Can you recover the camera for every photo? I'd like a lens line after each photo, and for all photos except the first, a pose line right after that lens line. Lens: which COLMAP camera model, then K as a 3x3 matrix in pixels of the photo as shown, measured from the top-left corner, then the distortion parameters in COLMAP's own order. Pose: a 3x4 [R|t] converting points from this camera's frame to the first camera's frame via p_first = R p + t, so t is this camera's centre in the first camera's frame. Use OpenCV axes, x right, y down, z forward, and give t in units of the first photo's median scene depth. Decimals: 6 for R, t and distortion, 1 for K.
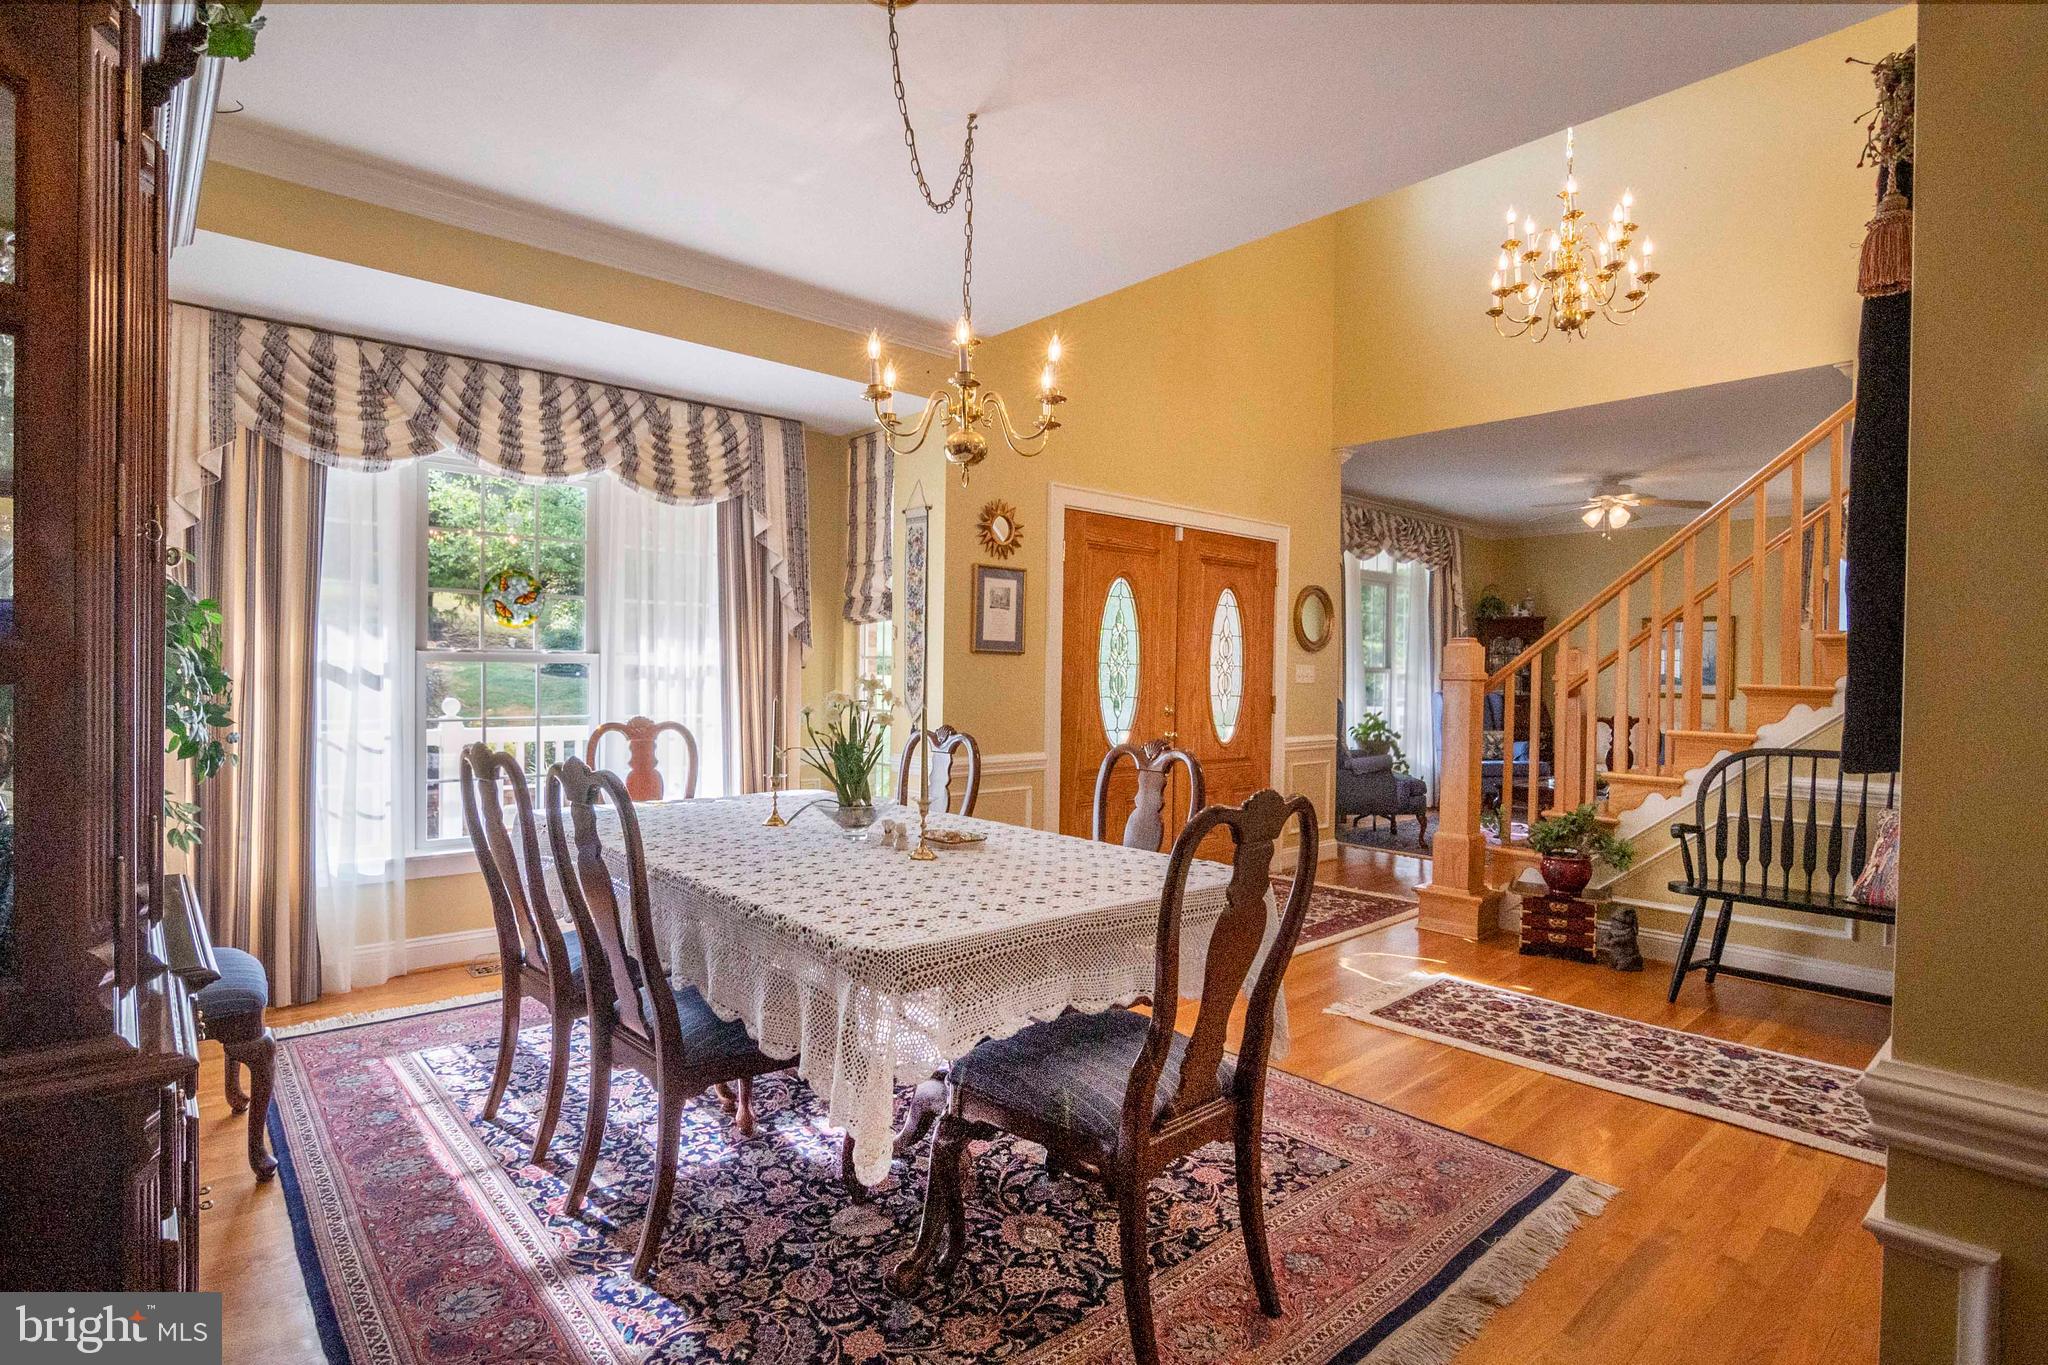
lens RADIAL K [[1008.9, 0, 1010.9], [0, 1008.9, 686.4], [0, 0, 1]] dist [-0.018052, 0.001632]
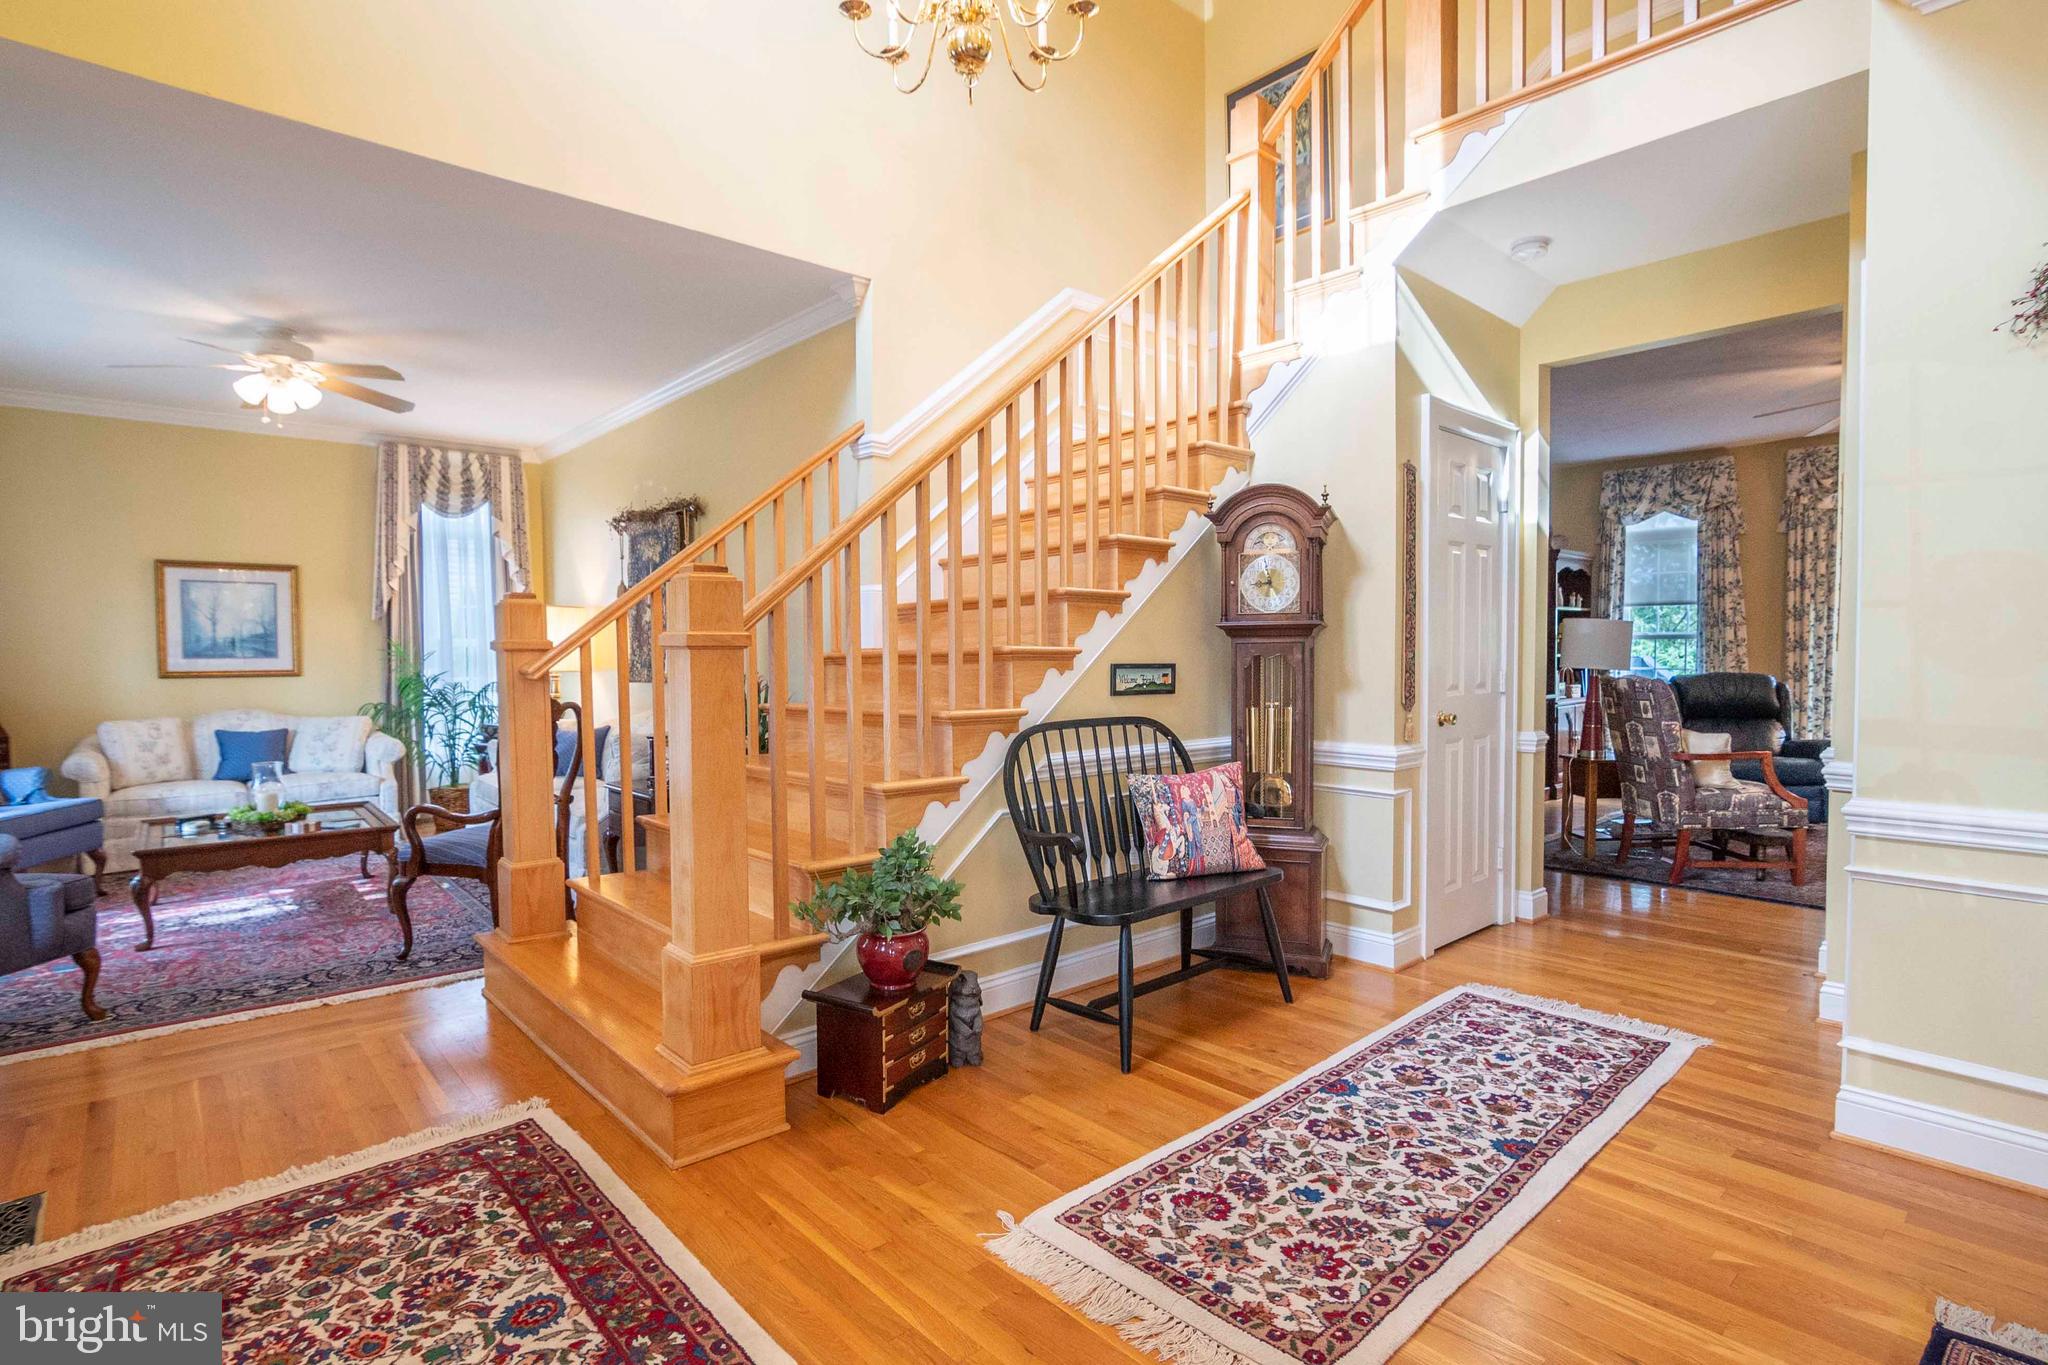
lens RADIAL K [[1008.9, 0, 1010.9], [0, 1008.9, 686.4], [0, 0, 1]] dist [-0.018052, 0.001632]
pose [[-0.002241, -0.053358, 0.998573, -0.081996], [0.022938, 0.998310, 0.053396, -0.016160], [-0.999734, 0.023025, -0.001013, 1.109282]]
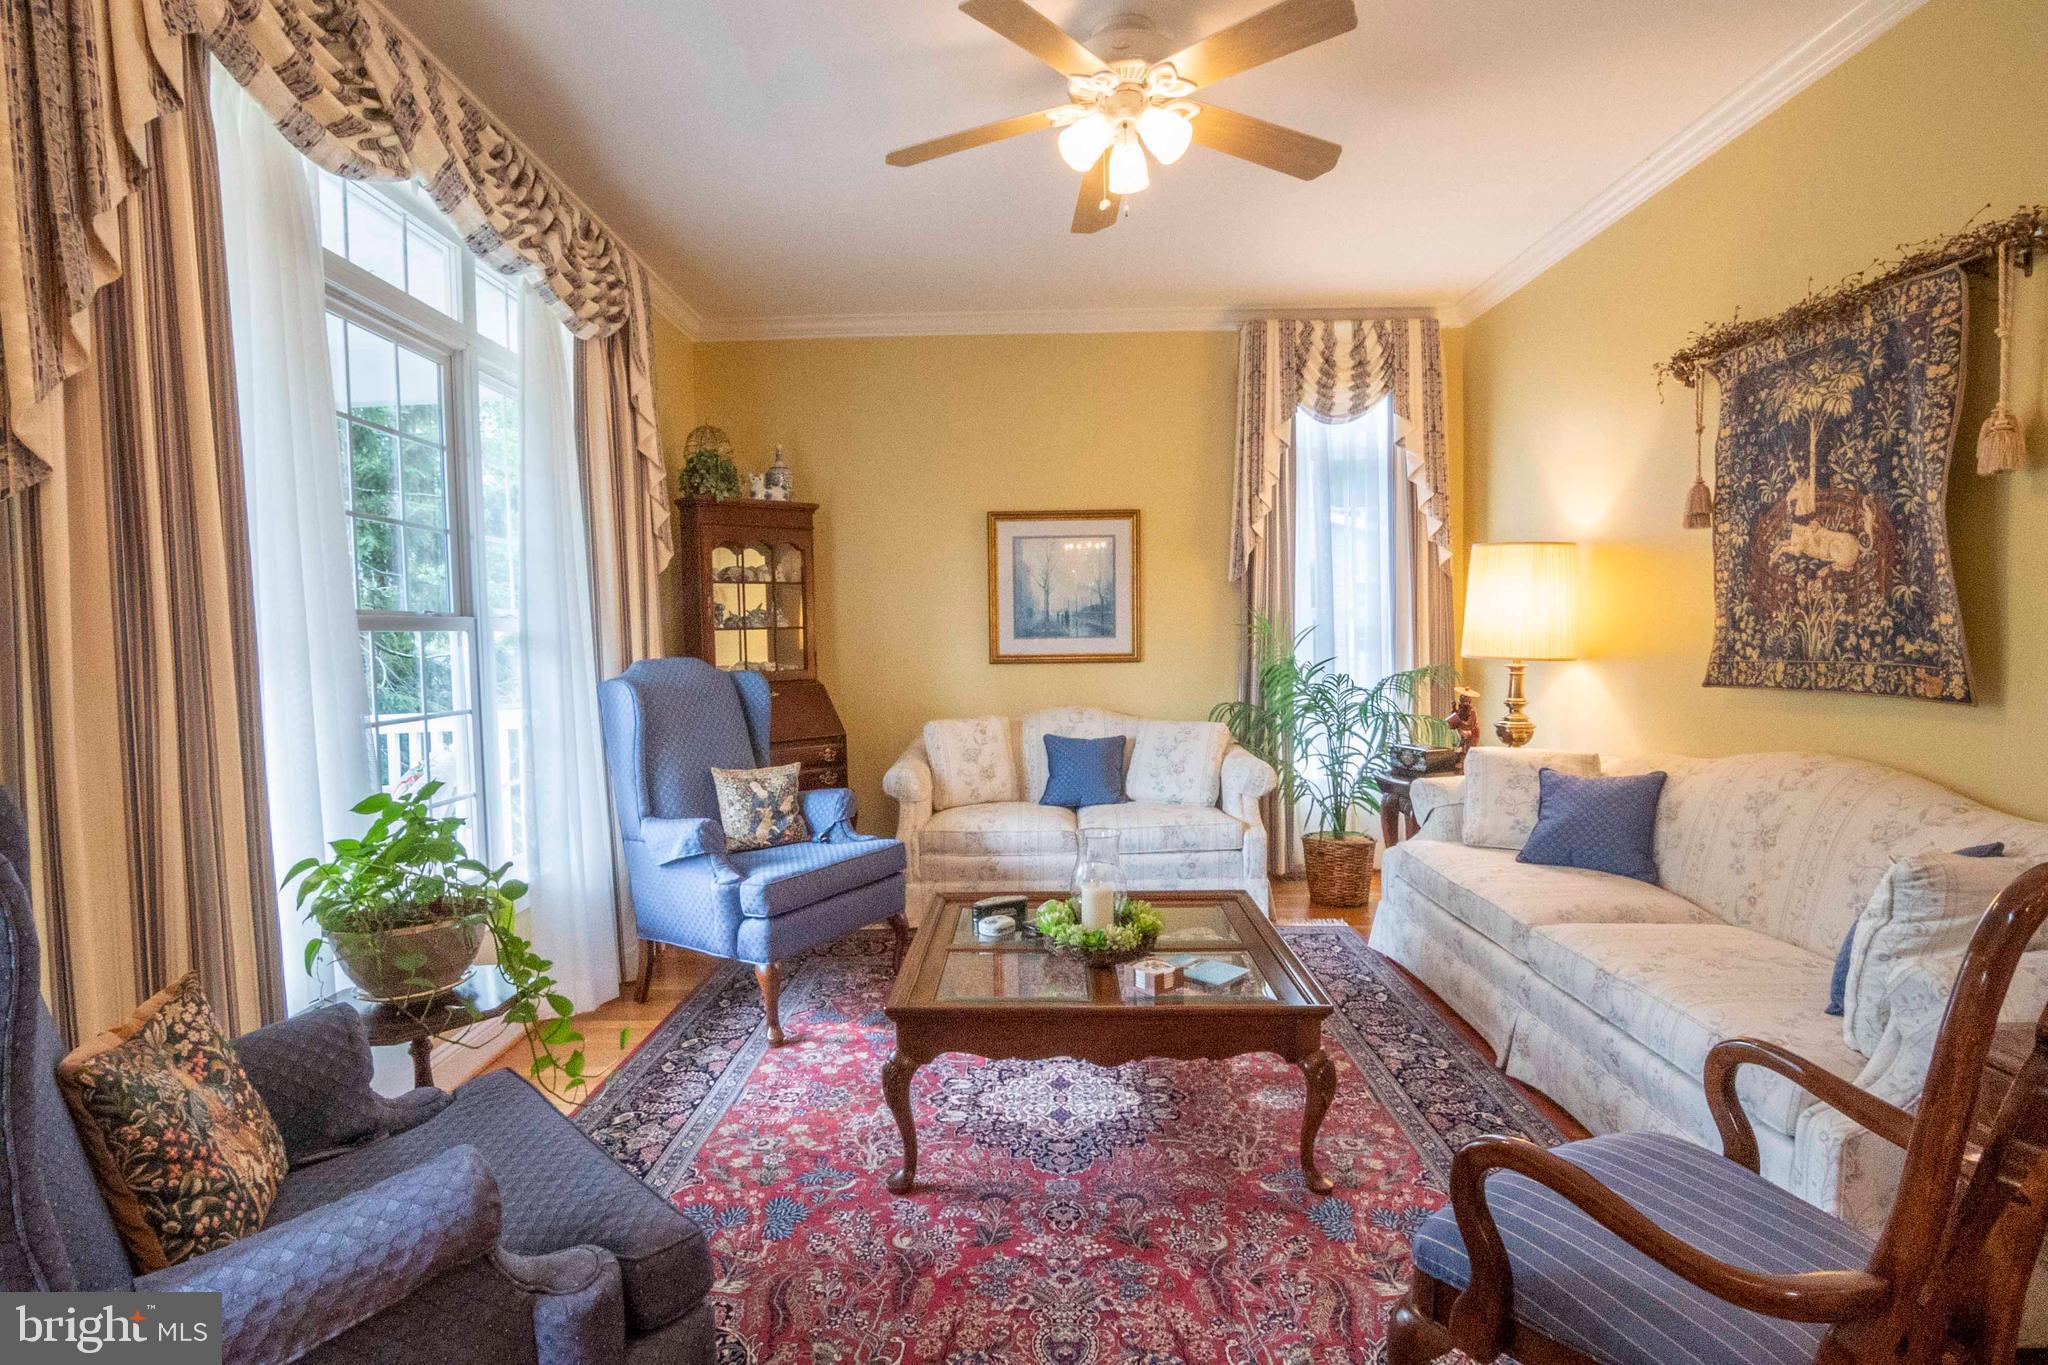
lens RADIAL K [[1008.9, 0, 1010.9], [0, 1008.9, 686.4], [0, 0, 1]] dist [-0.018052, 0.001632]
pose [[0.667757, -0.065691, 0.741475, 0.626049], [0.038902, 0.997817, 0.053368, -0.013447], [-0.743362, -0.006793, 0.668855, 1.629553]]
